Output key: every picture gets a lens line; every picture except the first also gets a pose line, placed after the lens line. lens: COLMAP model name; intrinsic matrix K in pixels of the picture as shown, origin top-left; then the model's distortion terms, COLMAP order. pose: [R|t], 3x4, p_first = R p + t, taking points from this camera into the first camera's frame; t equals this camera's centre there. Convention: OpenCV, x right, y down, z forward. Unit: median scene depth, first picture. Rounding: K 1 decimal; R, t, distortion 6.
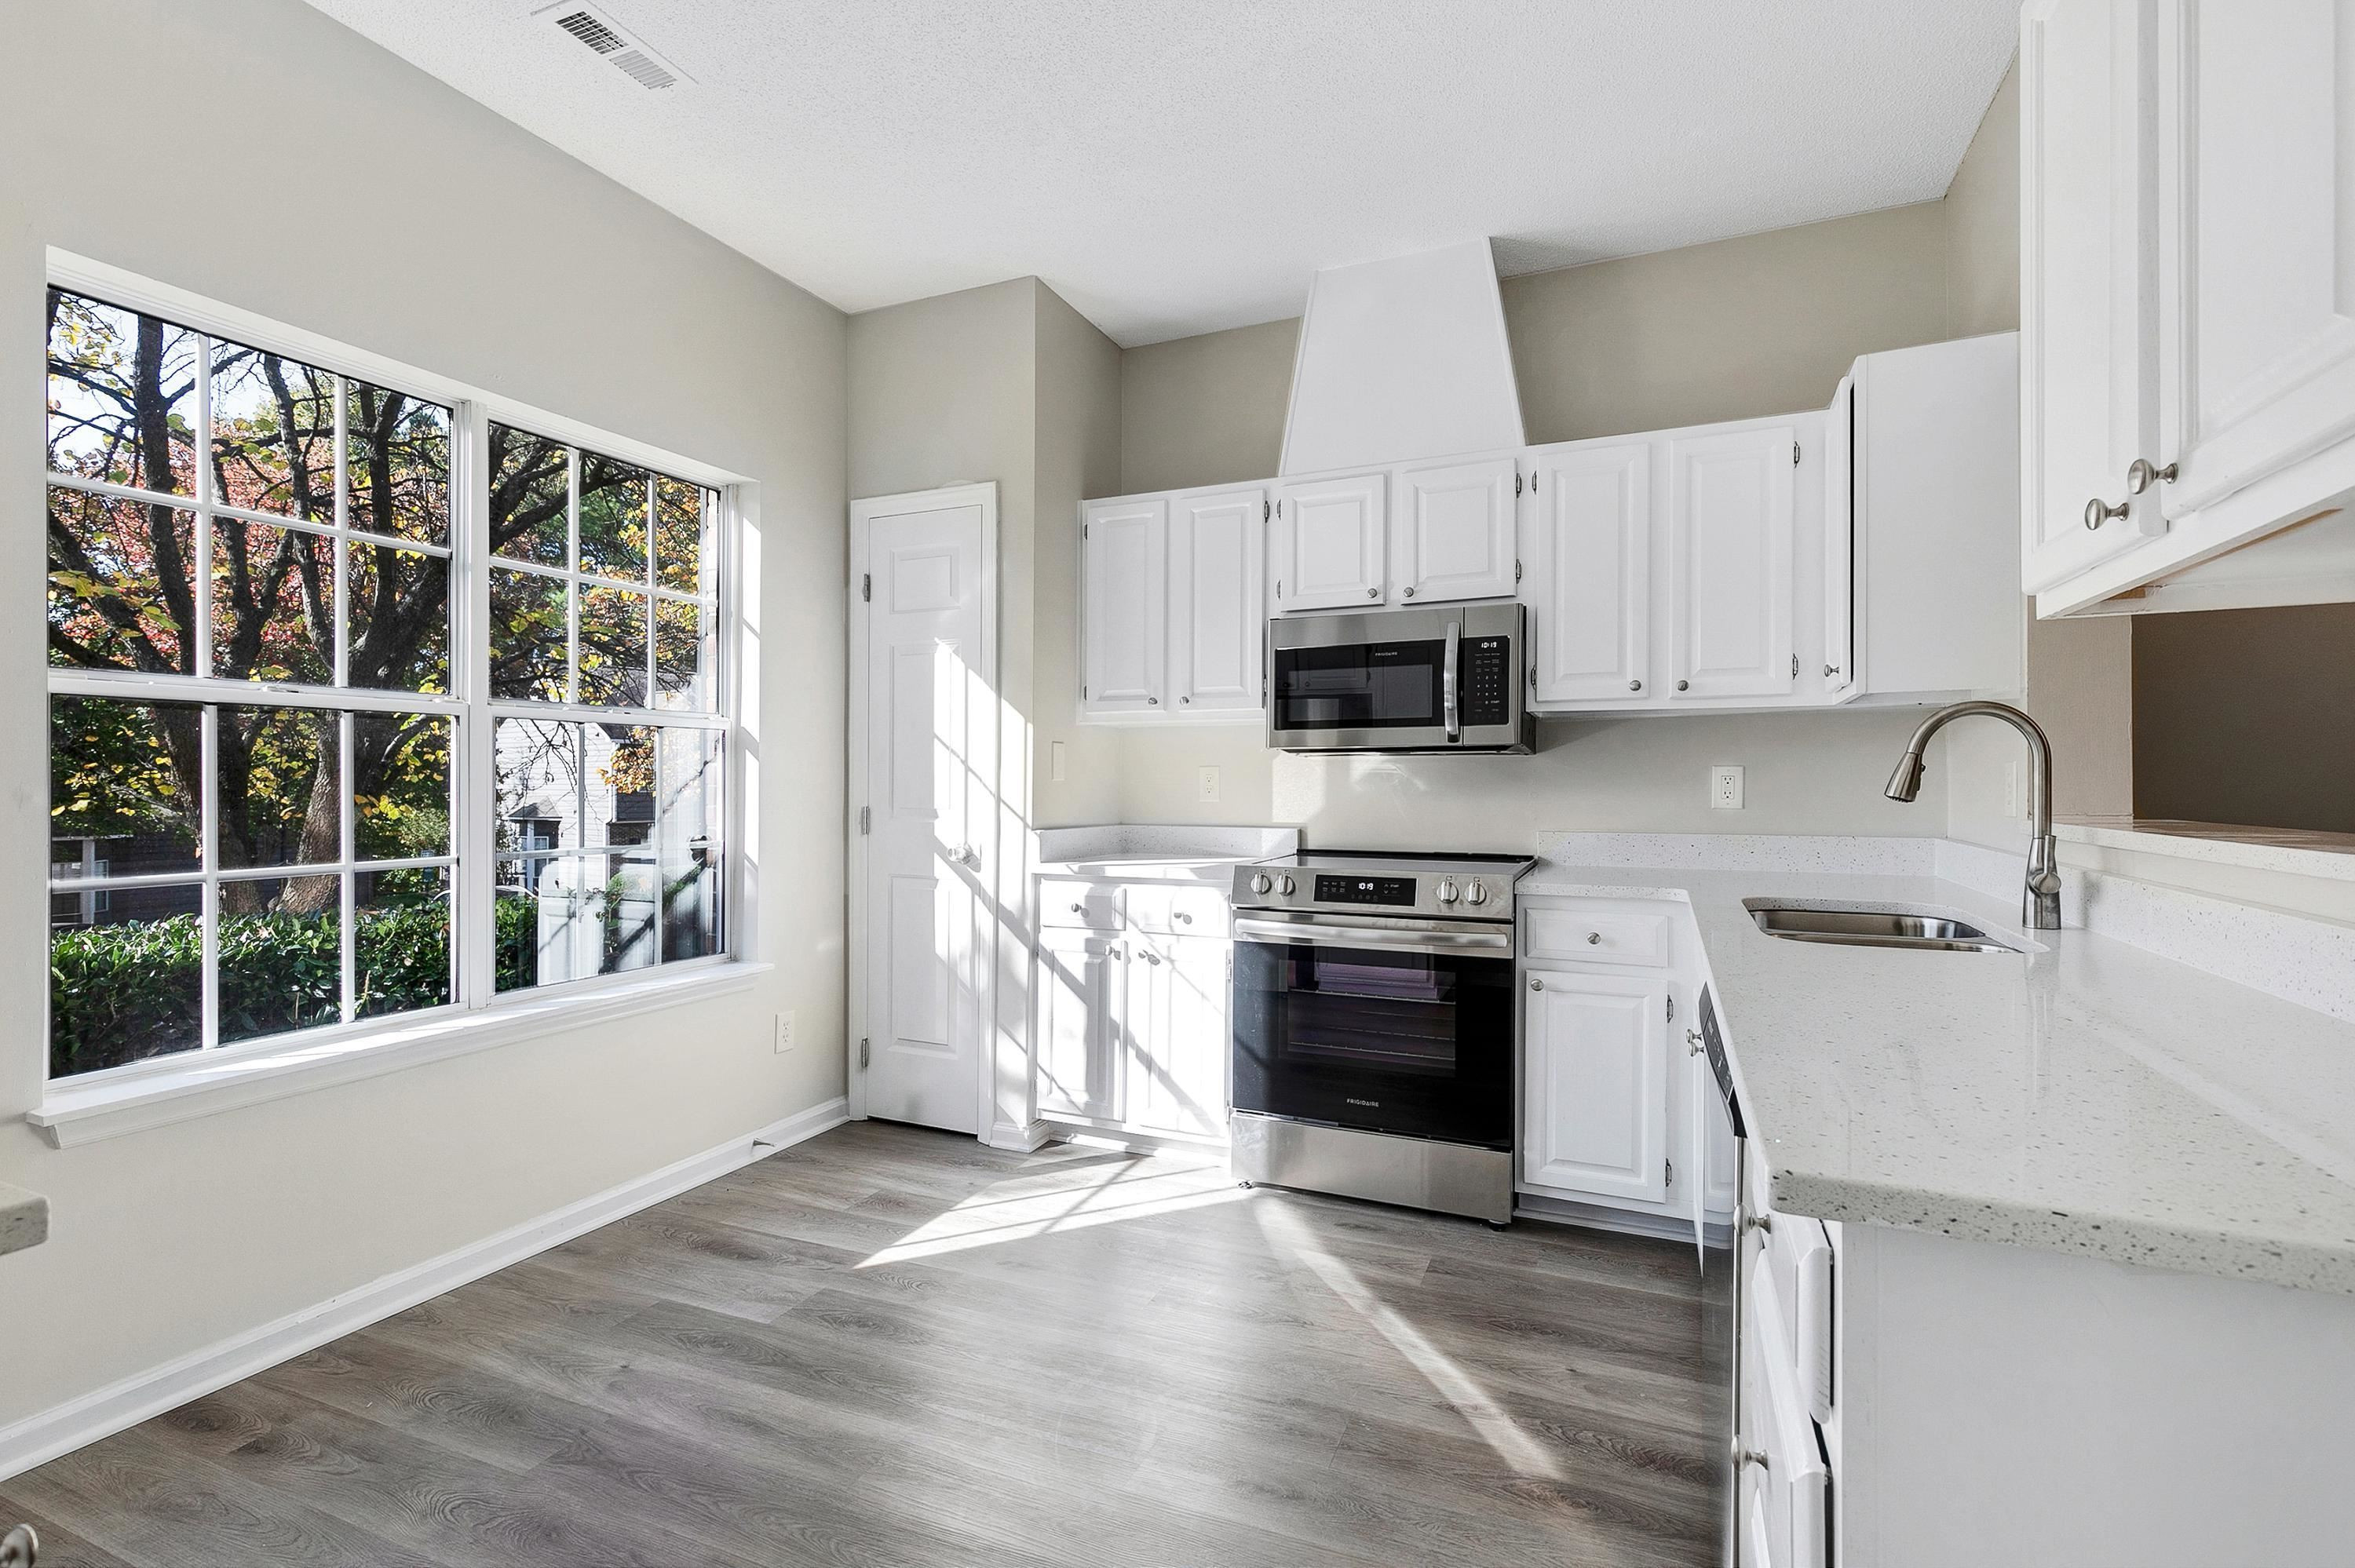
lens RADIAL K [[1084.2, 0, 1127.6], [0, 1084.2, 779.2], [0, 0, 1]] dist [-0.000092, -0.000244]
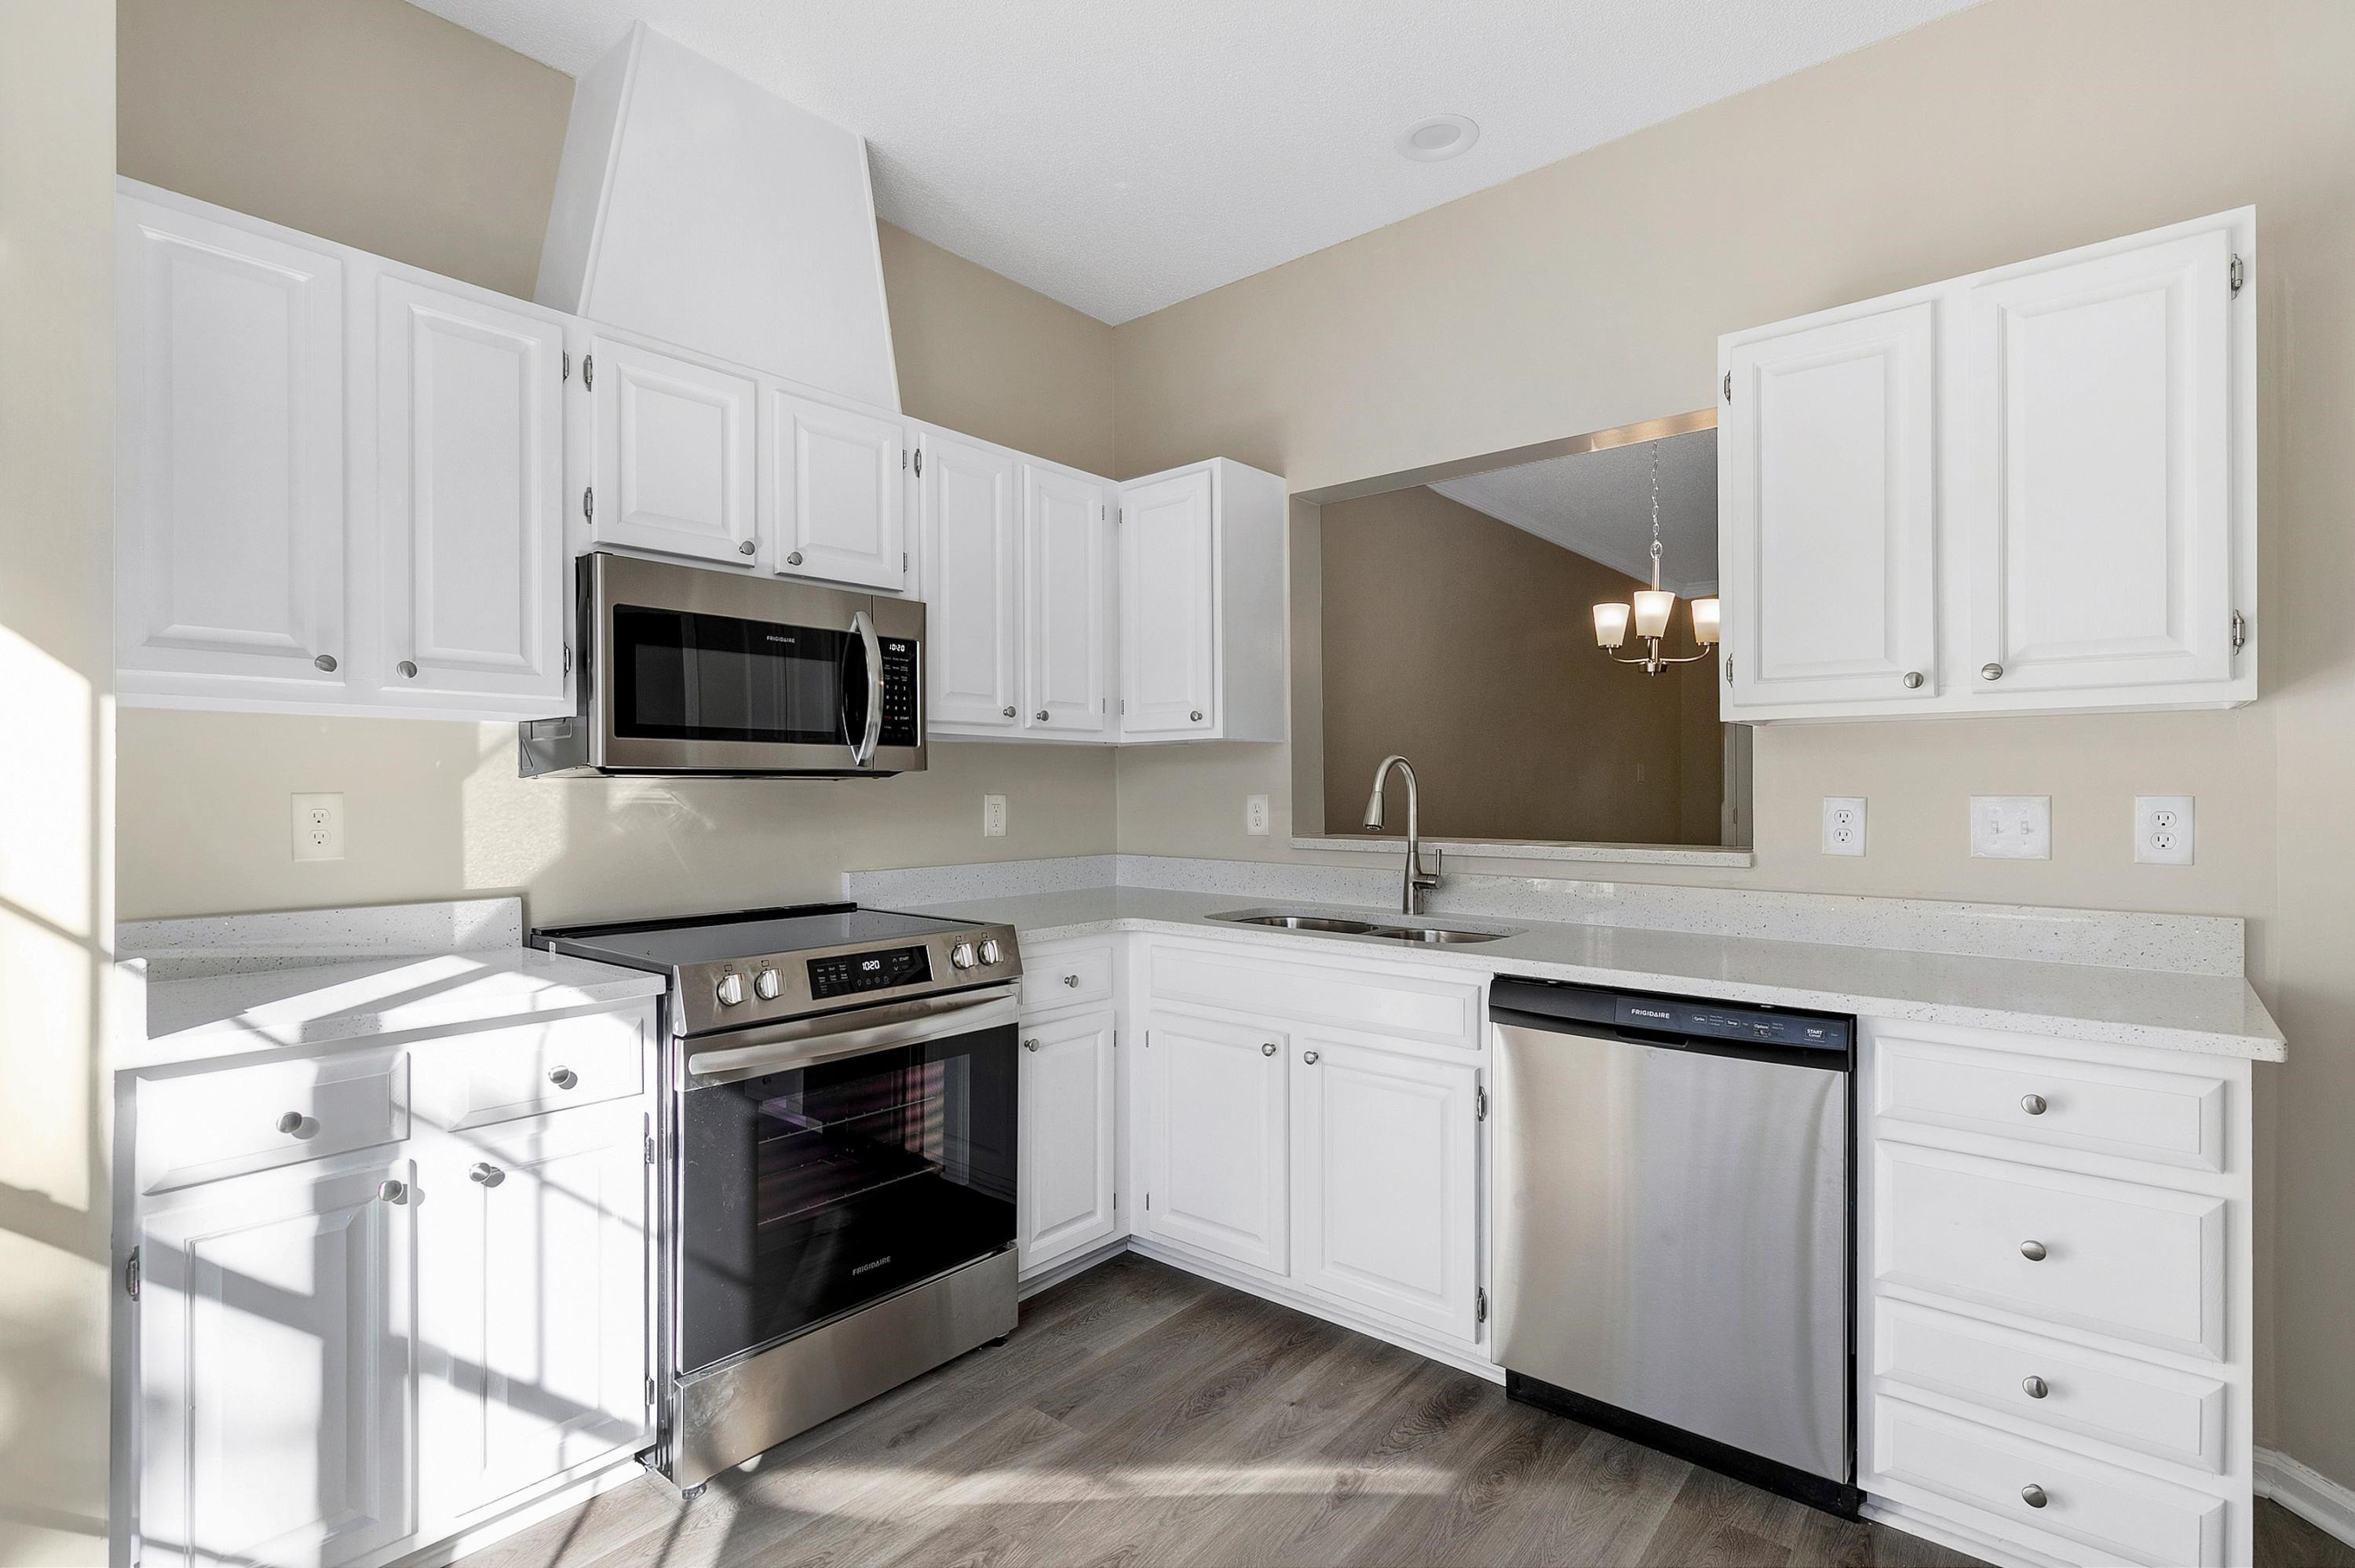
lens RADIAL K [[1134.0, 0, 1179.6], [0, 1134.0, 791.3], [0, 0, 1]] dist [-0.001254, -0.000593]
pose [[0.243612, -0.003991, 0.969864, -0.430309], [-0.002201, 0.999987, 0.004668, -0.019951], [-0.969870, -0.003272, 0.243600, 0.572137]]
